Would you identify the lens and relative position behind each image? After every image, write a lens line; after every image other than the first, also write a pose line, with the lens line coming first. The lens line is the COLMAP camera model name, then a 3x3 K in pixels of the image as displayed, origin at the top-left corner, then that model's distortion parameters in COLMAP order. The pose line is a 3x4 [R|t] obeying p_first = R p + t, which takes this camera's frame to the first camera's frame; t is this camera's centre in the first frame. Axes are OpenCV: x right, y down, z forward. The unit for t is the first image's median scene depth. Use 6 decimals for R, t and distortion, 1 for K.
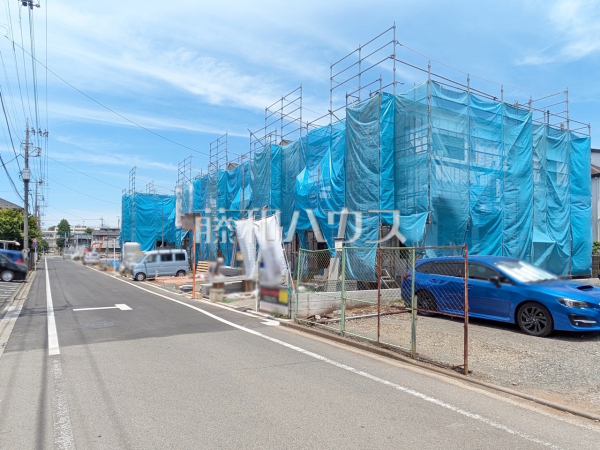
lens RADIAL K [[415.2, 0, 302.8], [0, 415.2, 250.1], [0, 0, 1]] dist [0.002668, -0.013548]
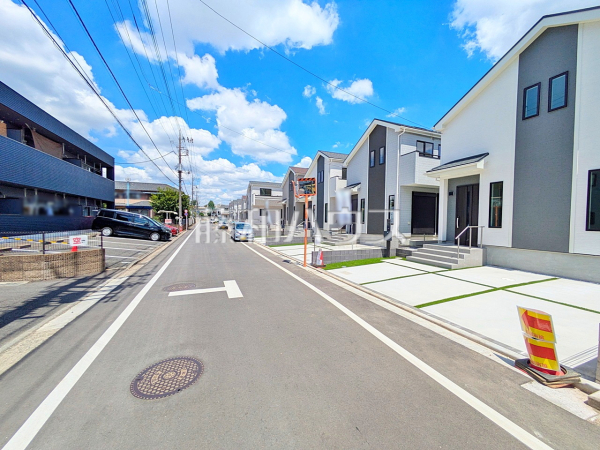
lens RADIAL K [[236.3, 0, 297.8], [0, 236.3, 224.3], [0, 0, 1]] dist [0.001999, 0.000211]
pose [[0.984816, 0.007811, -0.173426, -0.087096], [-0.003037, 0.999610, 0.027777, 0.001110], [0.173575, -0.026828, 0.984455, 0.211676]]
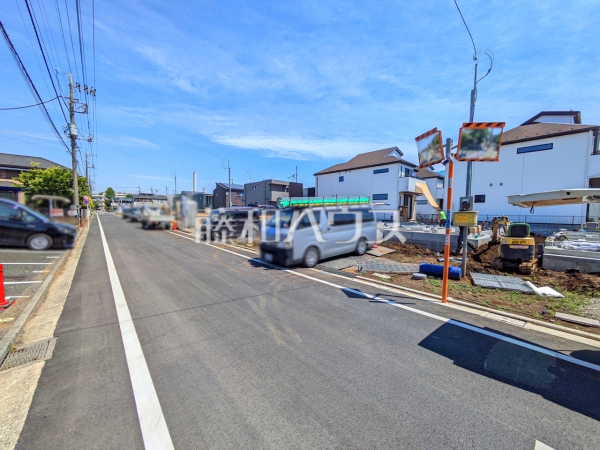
lens RADIAL K [[236.3, 0, 300.2], [0, 236.3, 228.8], [0, 0, 1]] dist [0.001999, 0.000211]
pose [[0.988161, 0.002468, 0.153401, -0.211124], [-0.014020, 0.997140, 0.074271, 0.003605], [-0.152779, -0.075542, 0.985369, 0.333527]]
